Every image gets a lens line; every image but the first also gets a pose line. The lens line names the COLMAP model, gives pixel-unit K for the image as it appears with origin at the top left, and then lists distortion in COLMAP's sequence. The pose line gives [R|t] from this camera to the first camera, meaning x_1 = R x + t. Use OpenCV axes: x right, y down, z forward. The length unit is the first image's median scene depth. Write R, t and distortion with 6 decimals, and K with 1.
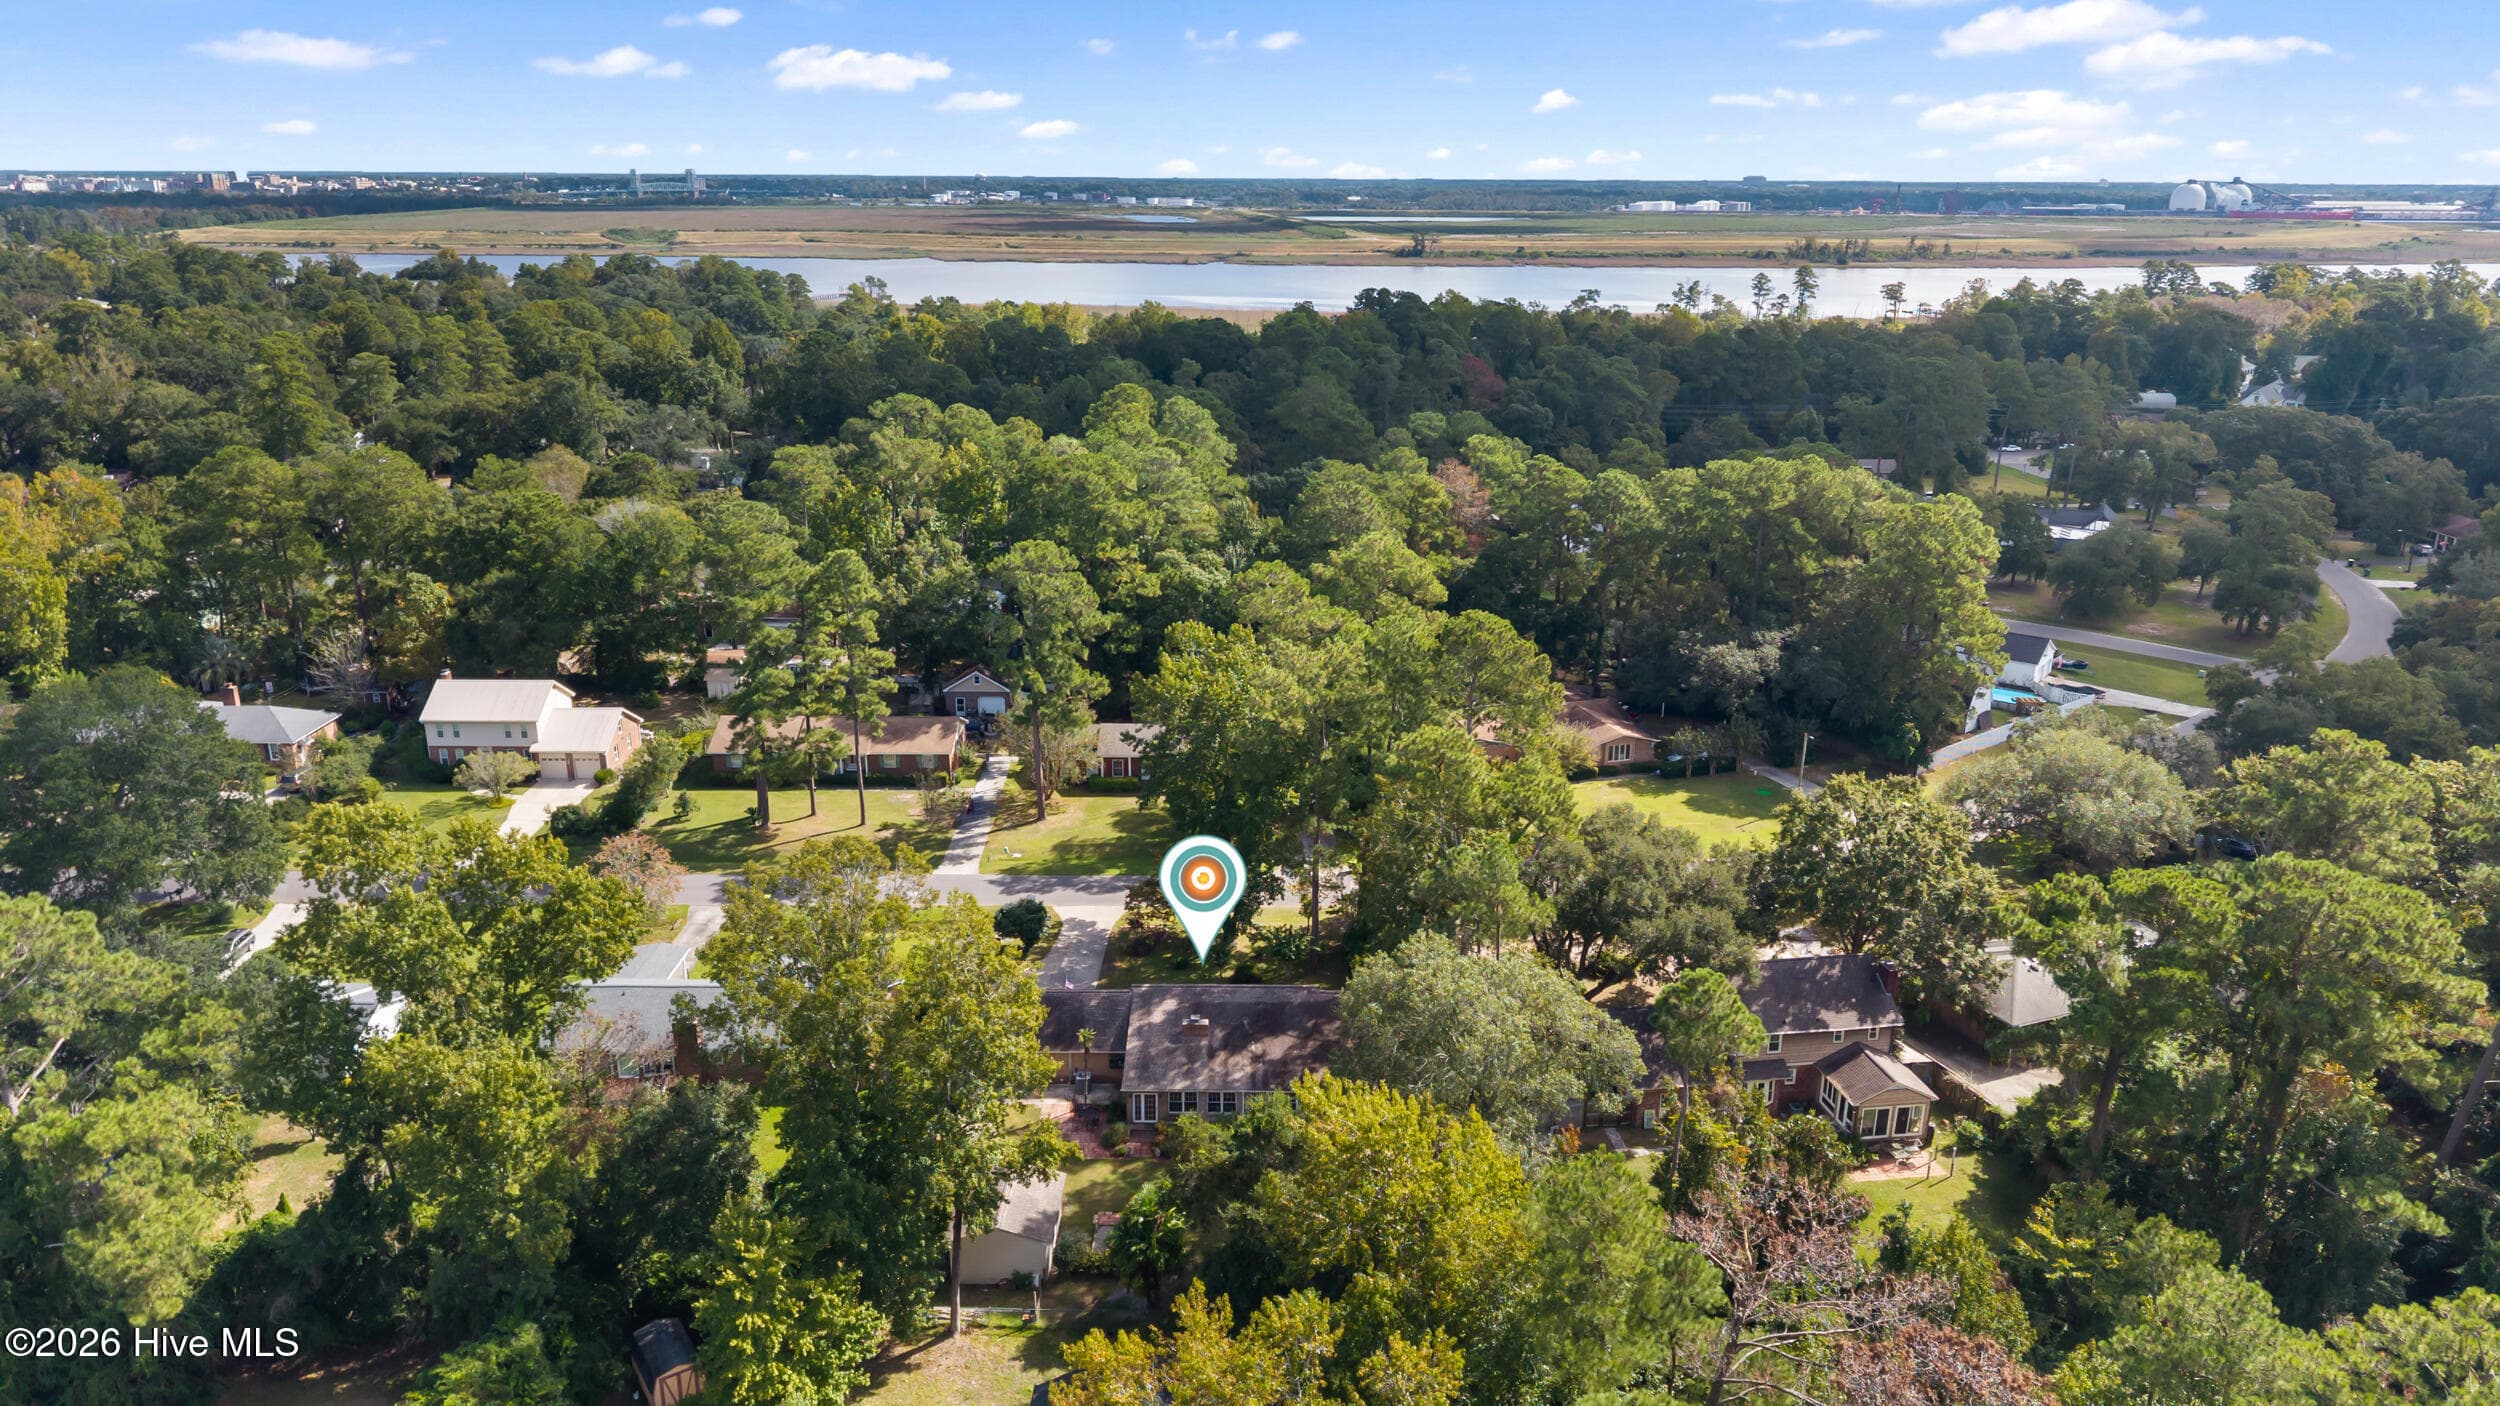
lens RADIAL K [[1712.3, 0, 1236.1], [0, 1712.3, 697.7], [0, 0, 1]] dist [0.003371, -0.001031]
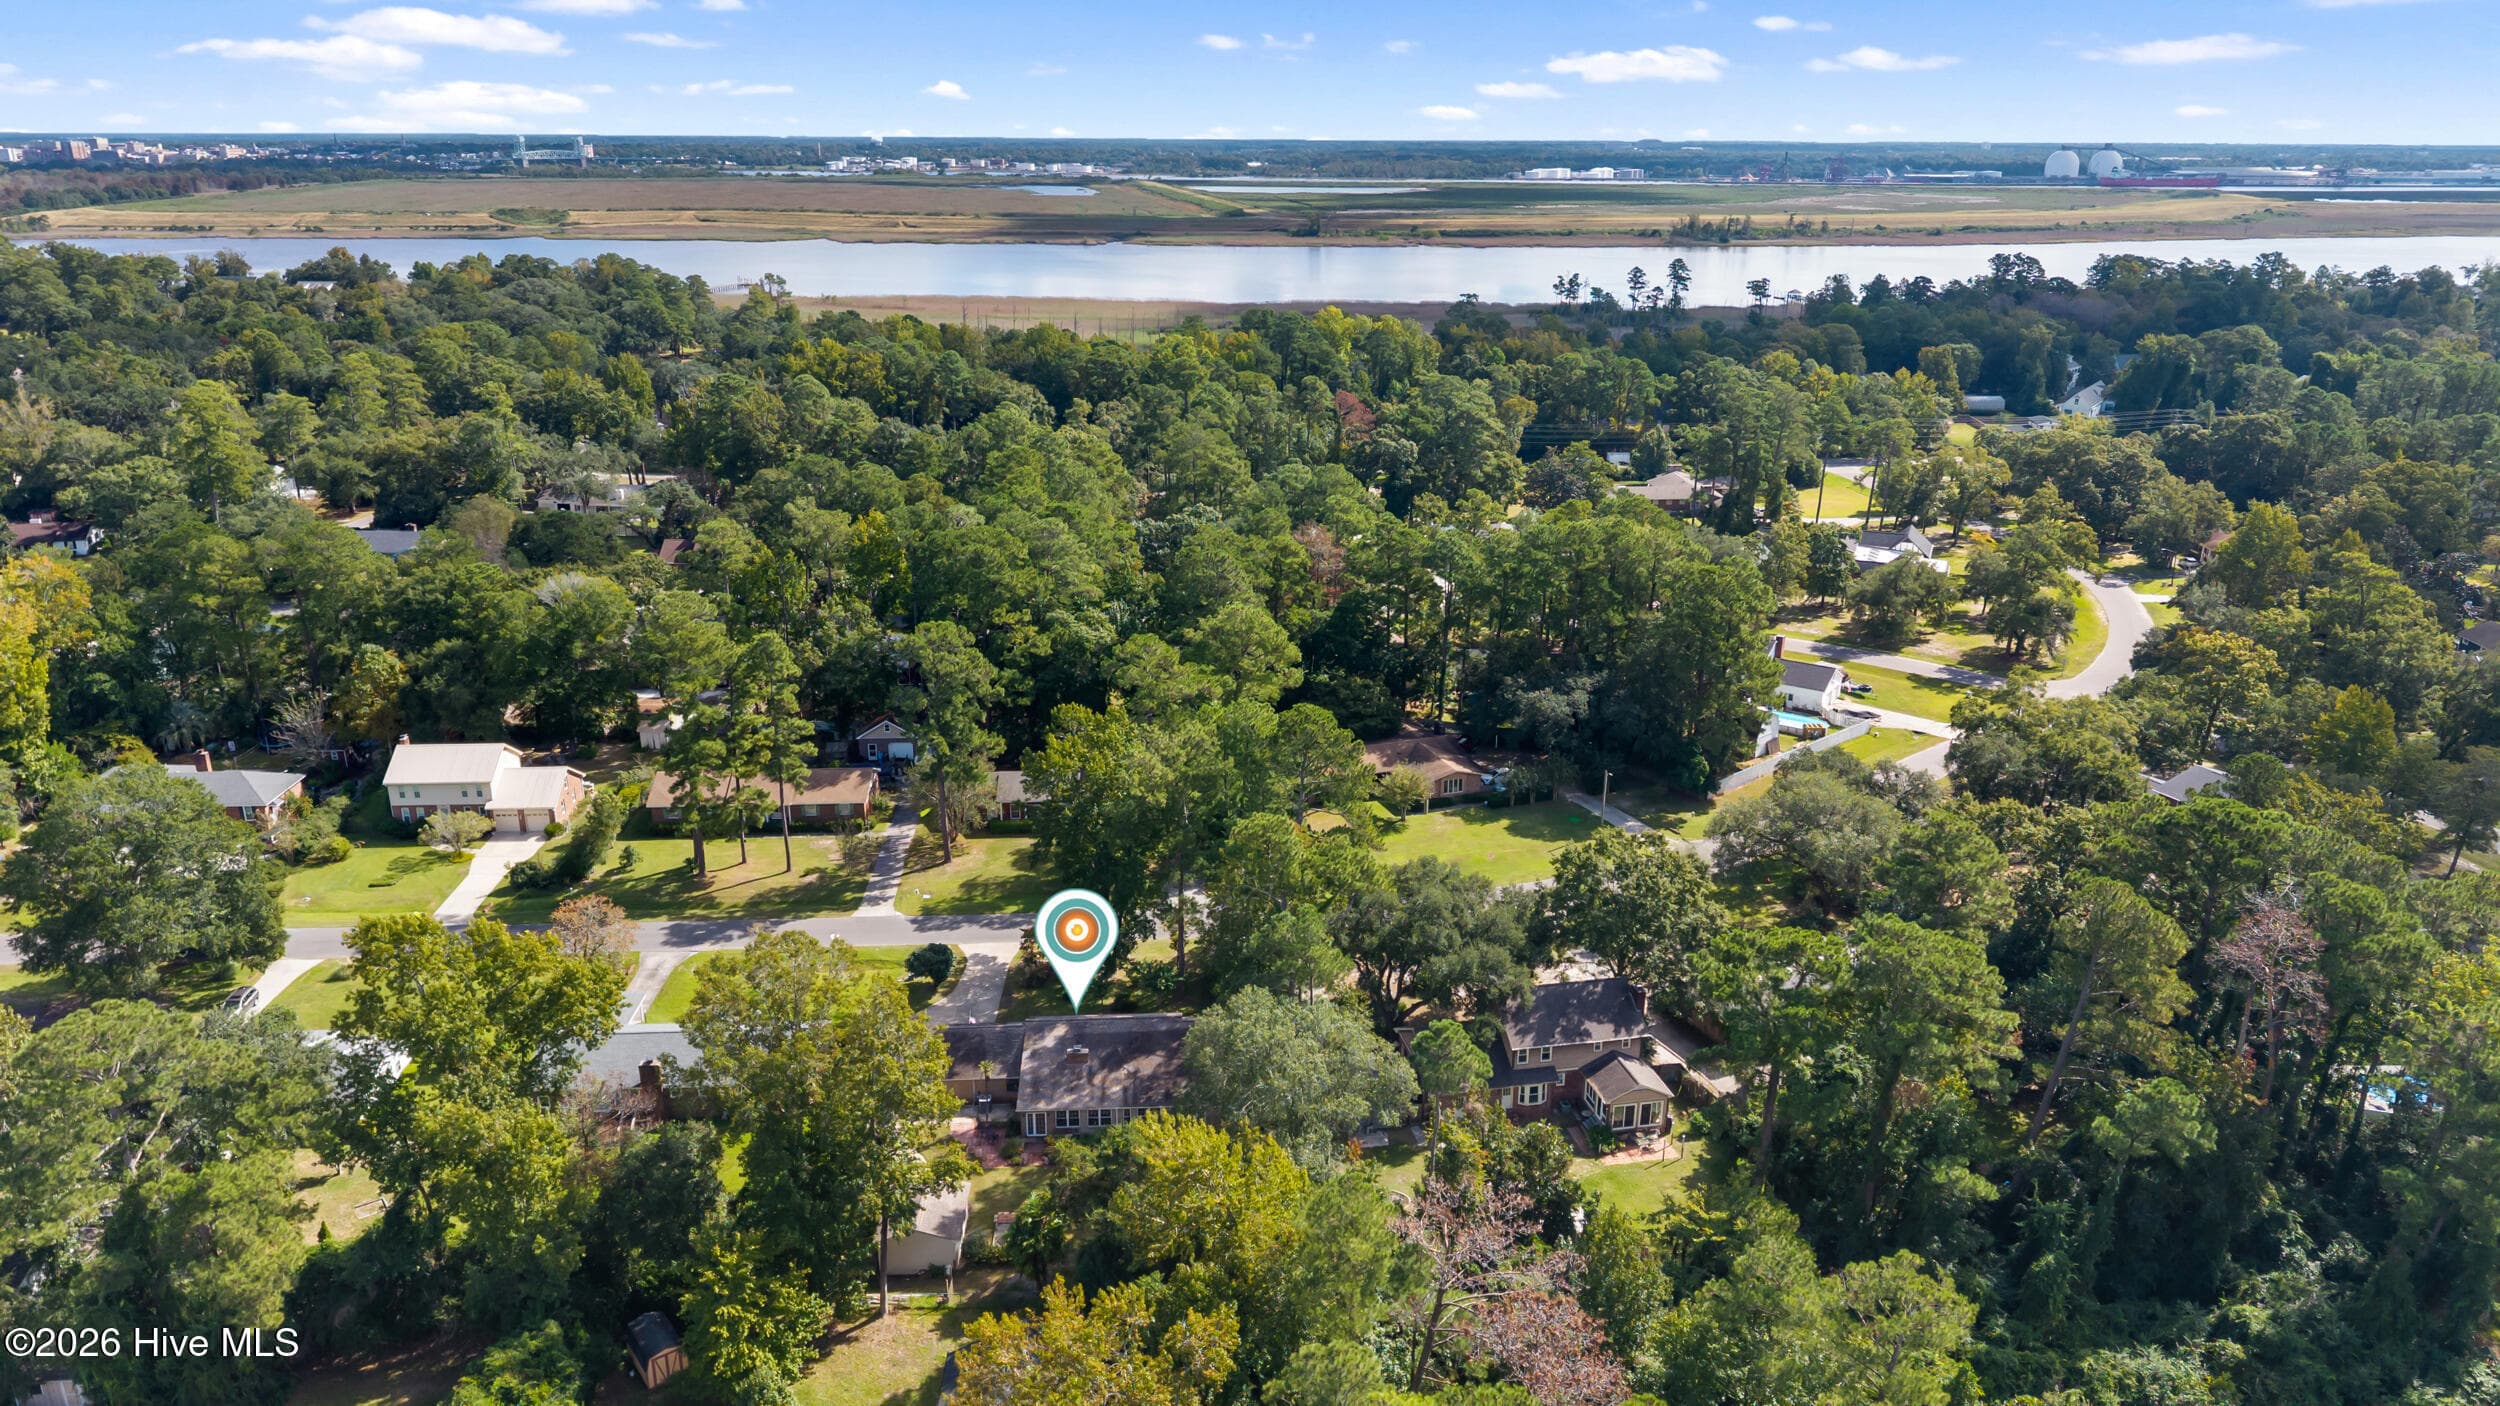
lens RADIAL K [[1727.9, 0, 1250.0], [0, 1727.9, 703.0], [0, 0, 1]] dist [0.004522, -0.009162]
pose [[0.998167, -0.019066, 0.057431, 0.023593], [0.017412, 0.999423, 0.029169, -0.065248], [-0.057954, -0.028116, 0.997923, -0.160444]]
